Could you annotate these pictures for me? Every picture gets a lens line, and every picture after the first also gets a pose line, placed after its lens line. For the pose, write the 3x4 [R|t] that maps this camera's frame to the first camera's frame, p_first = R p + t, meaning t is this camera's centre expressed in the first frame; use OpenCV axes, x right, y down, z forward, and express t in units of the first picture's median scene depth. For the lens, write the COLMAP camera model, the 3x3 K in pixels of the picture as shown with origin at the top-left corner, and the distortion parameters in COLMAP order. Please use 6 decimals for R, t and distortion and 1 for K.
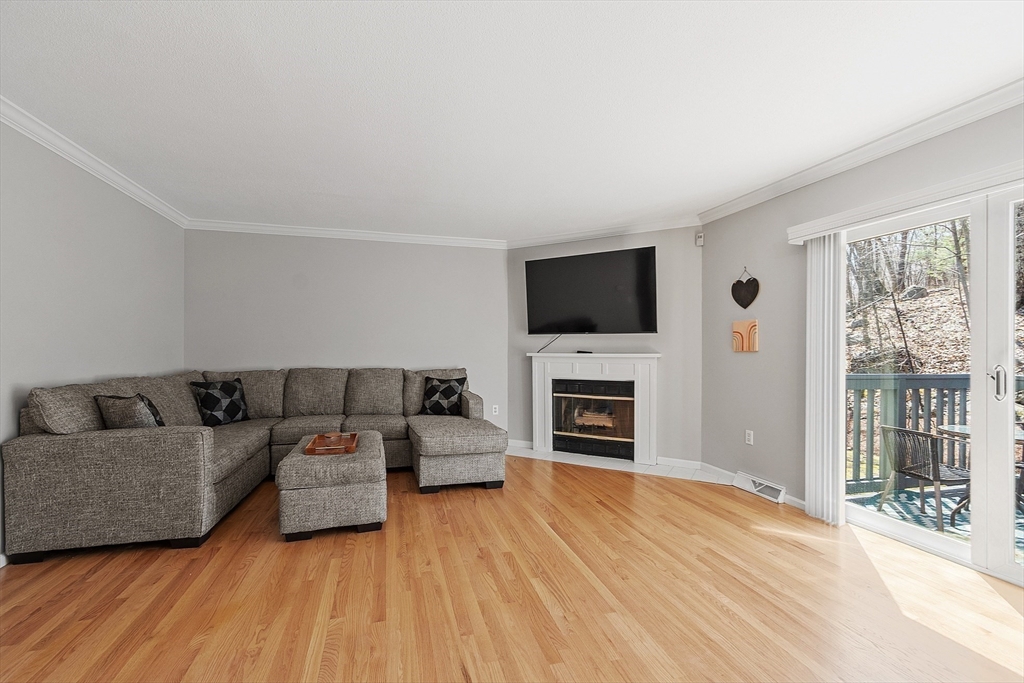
lens RADIAL K [[446.7, 0, 508.0], [0, 446.7, 352.1], [0, 0, 1]] dist [0.001202, -0.000054]
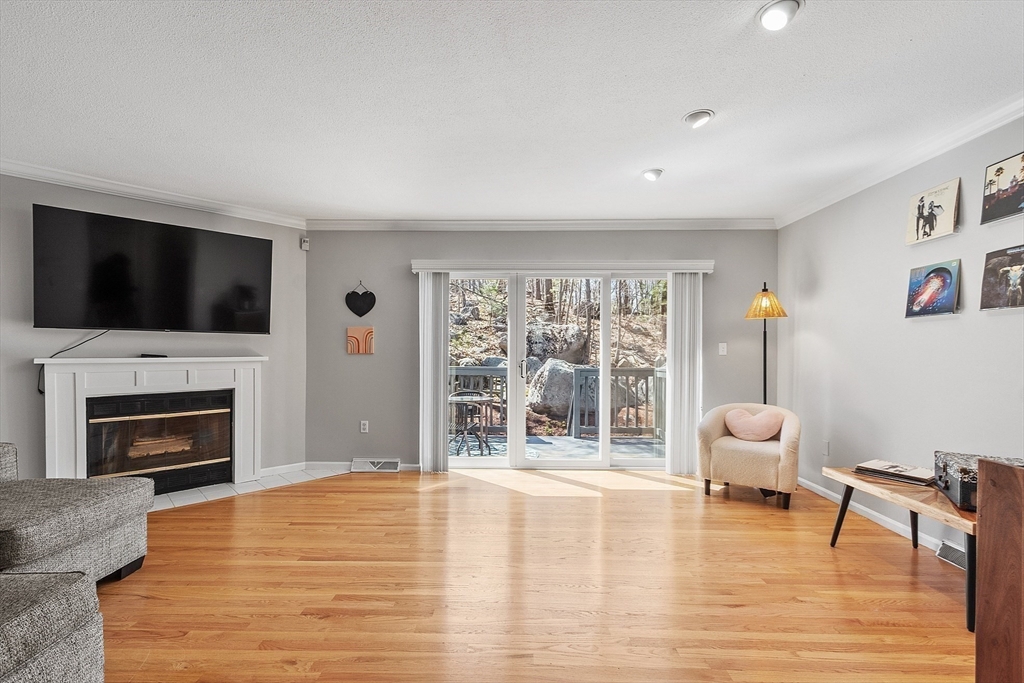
lens RADIAL K [[446.7, 0, 508.0], [0, 446.7, 352.1], [0, 0, 1]] dist [0.001202, -0.000054]
pose [[0.279926, -0.003865, 0.960014, -0.423609], [0.005707, 0.999981, 0.002362, -0.005170], [-0.960005, 0.004817, 0.279943, 0.271718]]
